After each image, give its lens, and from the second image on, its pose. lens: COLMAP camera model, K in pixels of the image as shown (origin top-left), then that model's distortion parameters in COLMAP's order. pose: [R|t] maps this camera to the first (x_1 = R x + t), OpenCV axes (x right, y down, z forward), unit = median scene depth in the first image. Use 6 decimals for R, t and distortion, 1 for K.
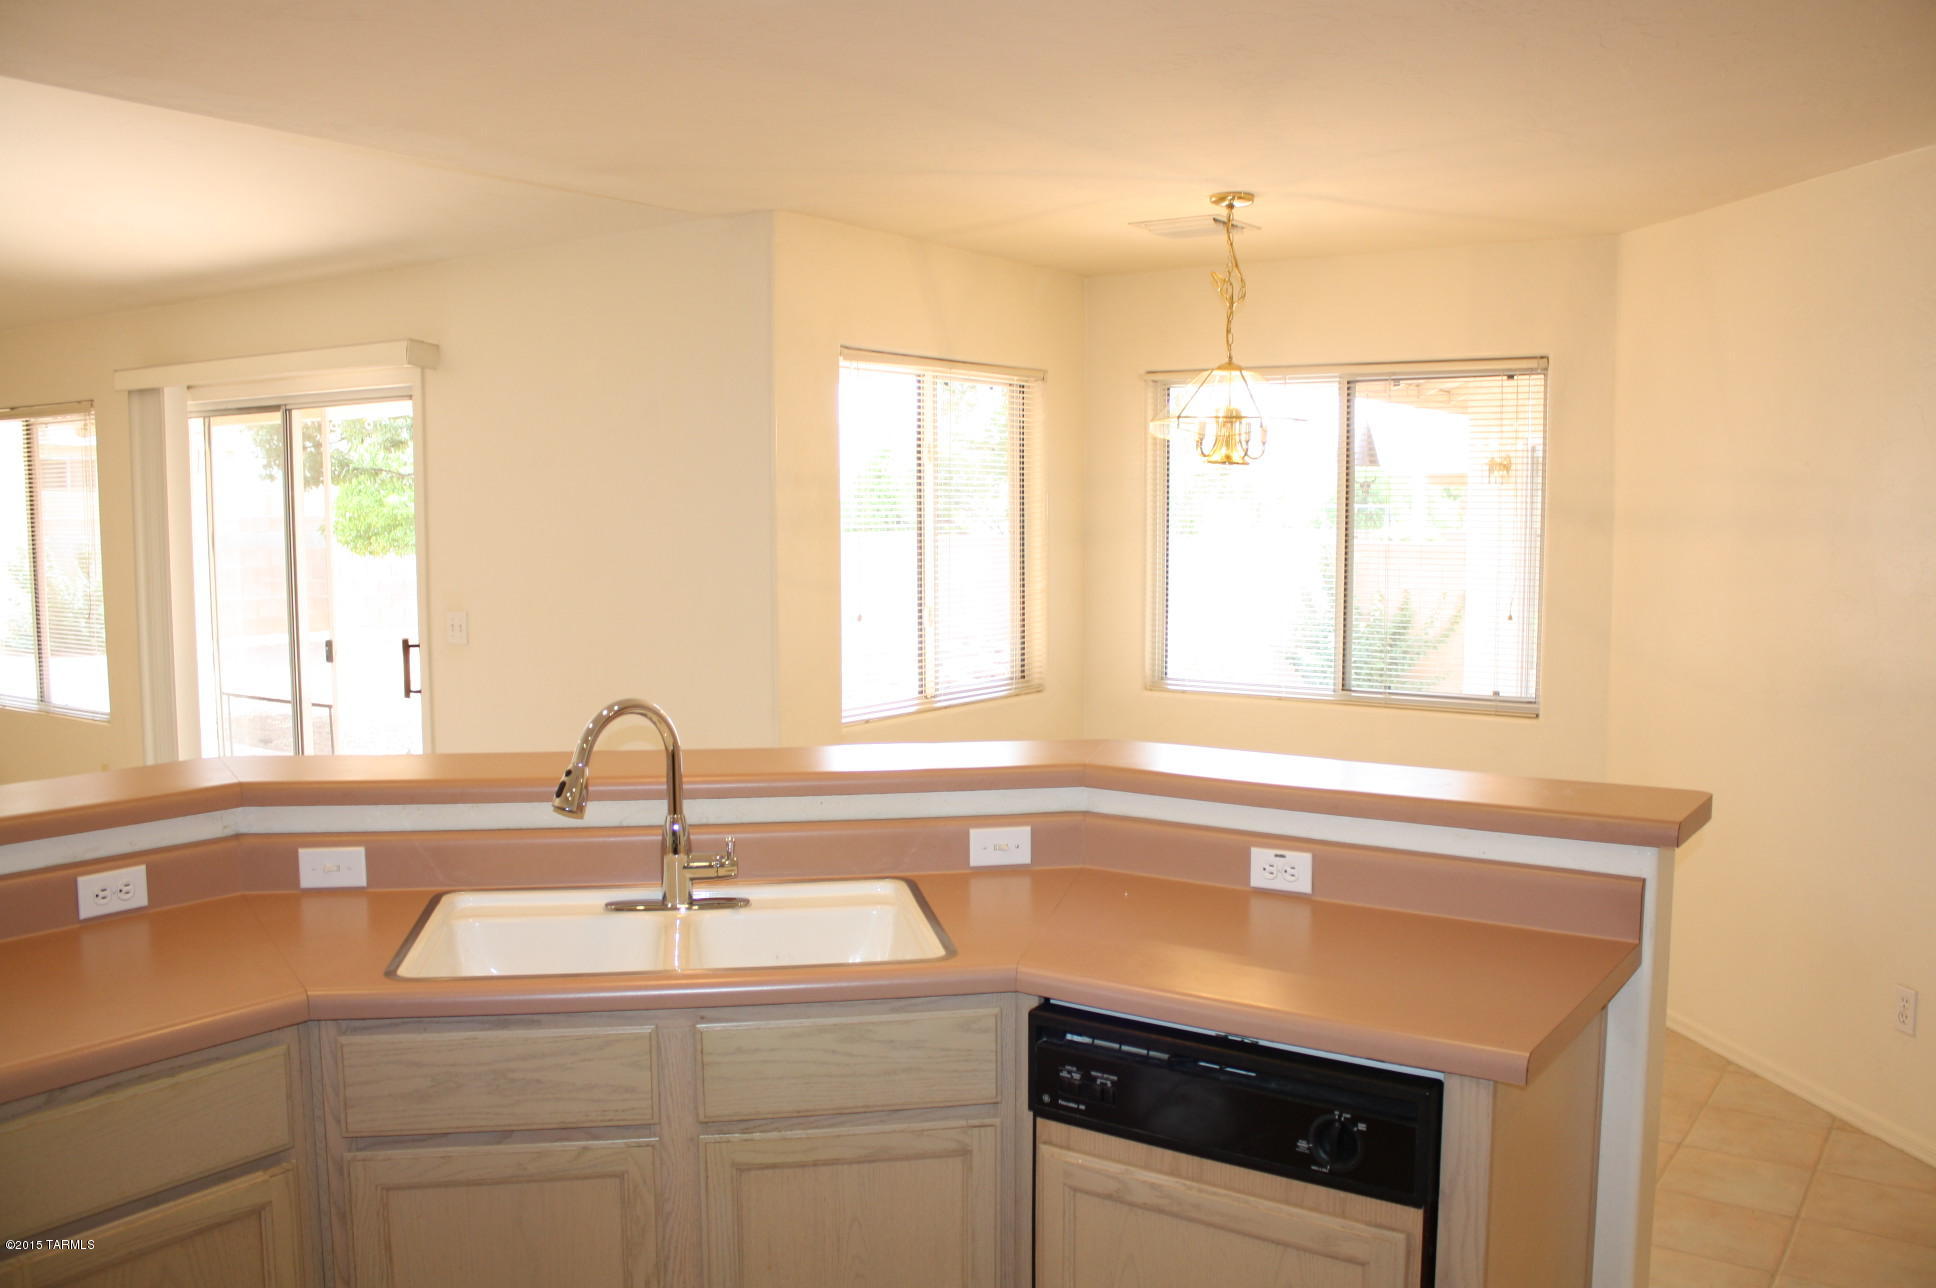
lens RADIAL K [[1635.2, 0, 975.8], [0, 1635.2, 651.9], [0, 0, 1]] dist [-0.168828, 0.155918]
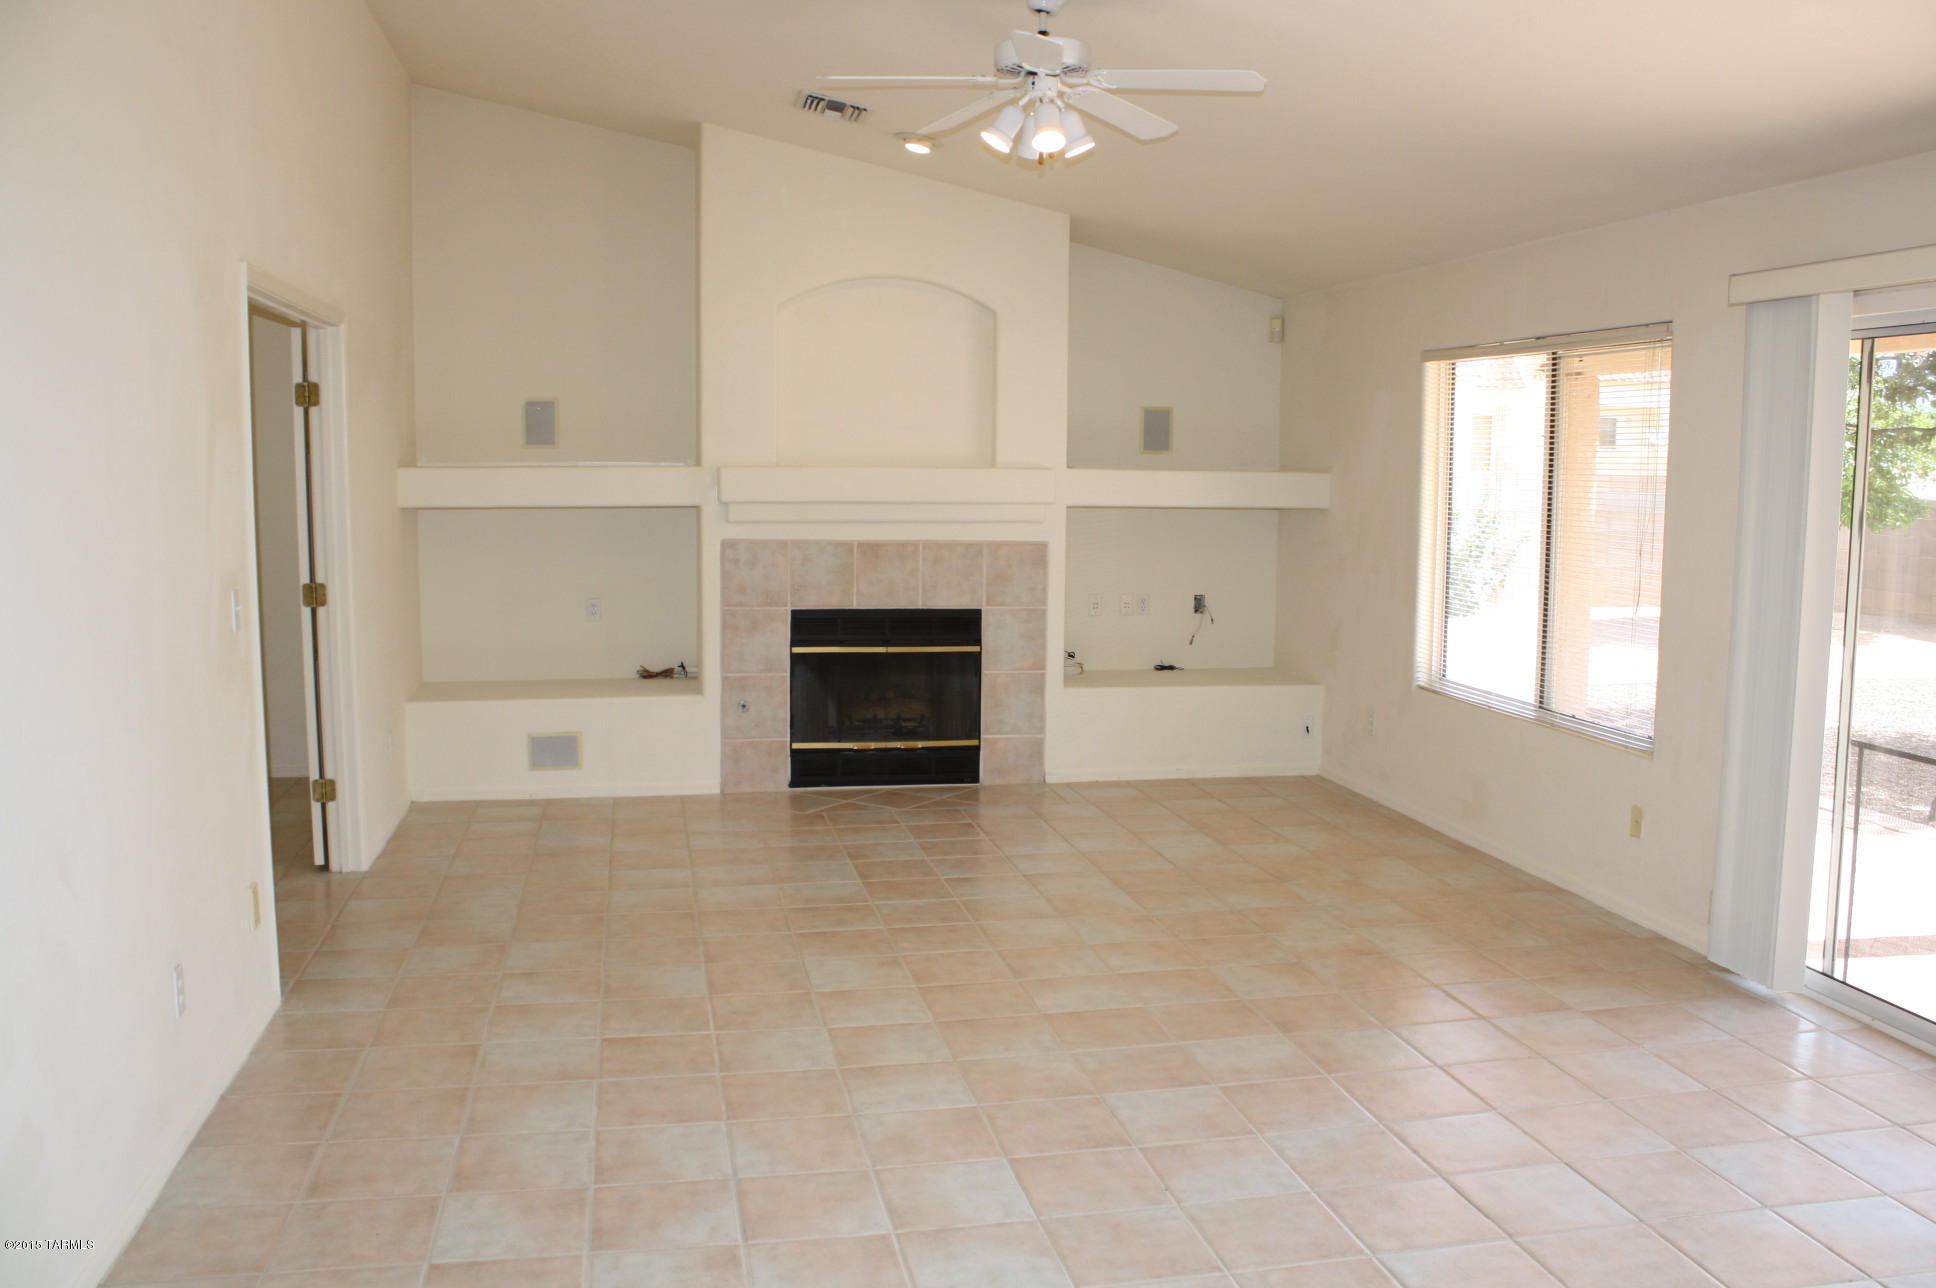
lens RADIAL K [[1635.2, 0, 975.8], [0, 1635.2, 651.9], [0, 0, 1]] dist [-0.168828, 0.155918]
pose [[0.729385, 0.086878, -0.678564, -0.349287], [-0.069193, 0.996185, 0.053168, -0.027227], [0.680595, 0.008172, 0.732614, 0.288742]]
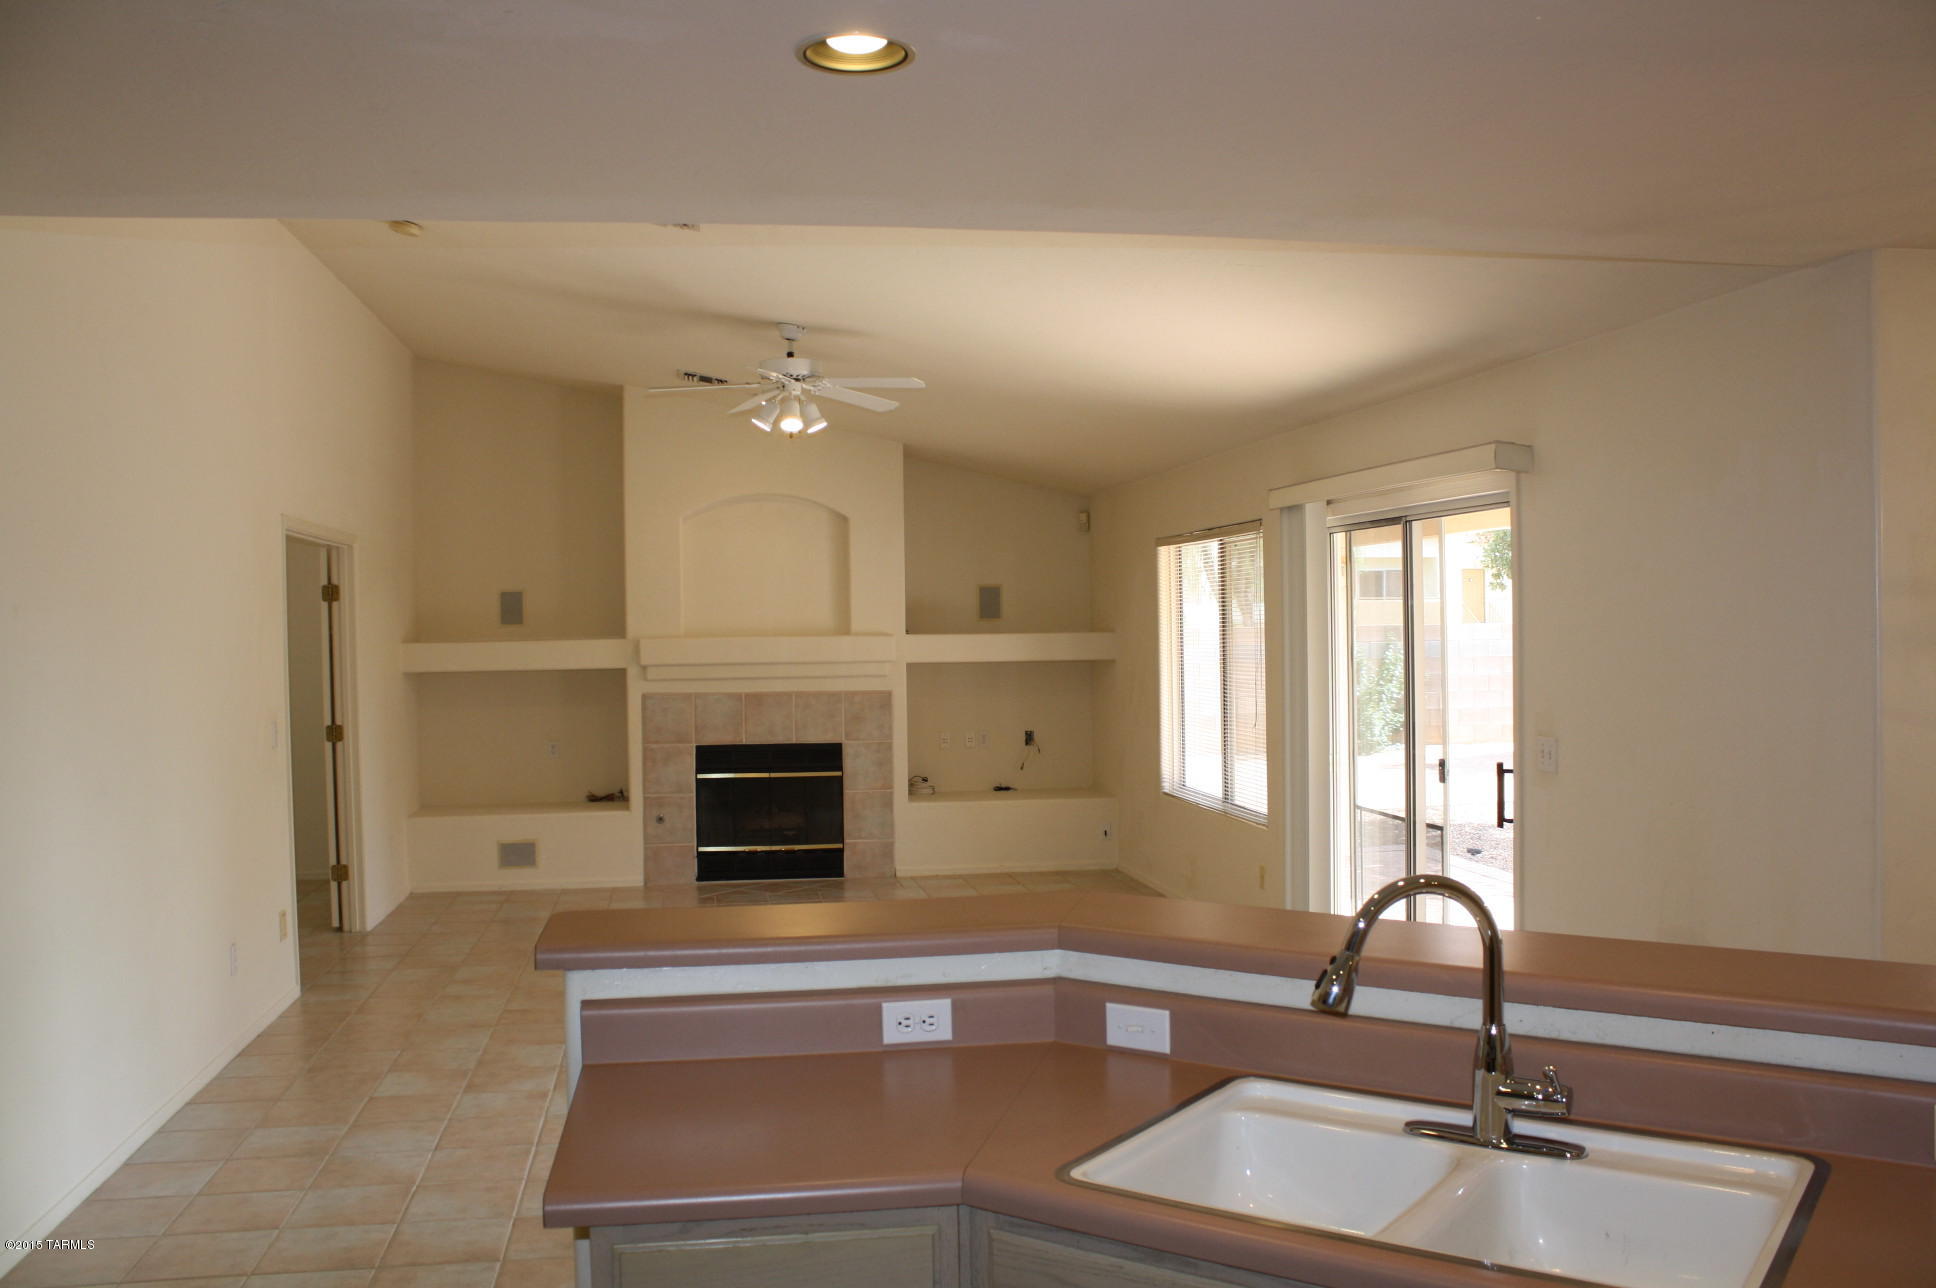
lens RADIAL K [[1635.2, 0, 975.8], [0, 1635.2, 651.9], [0, 0, 1]] dist [-0.168828, 0.155918]
pose [[0.707383, 0.001686, -0.706828, 0.088511], [-0.047967, 0.997806, -0.045624, -0.015581], [0.705201, 0.066178, 0.705913, 0.128317]]
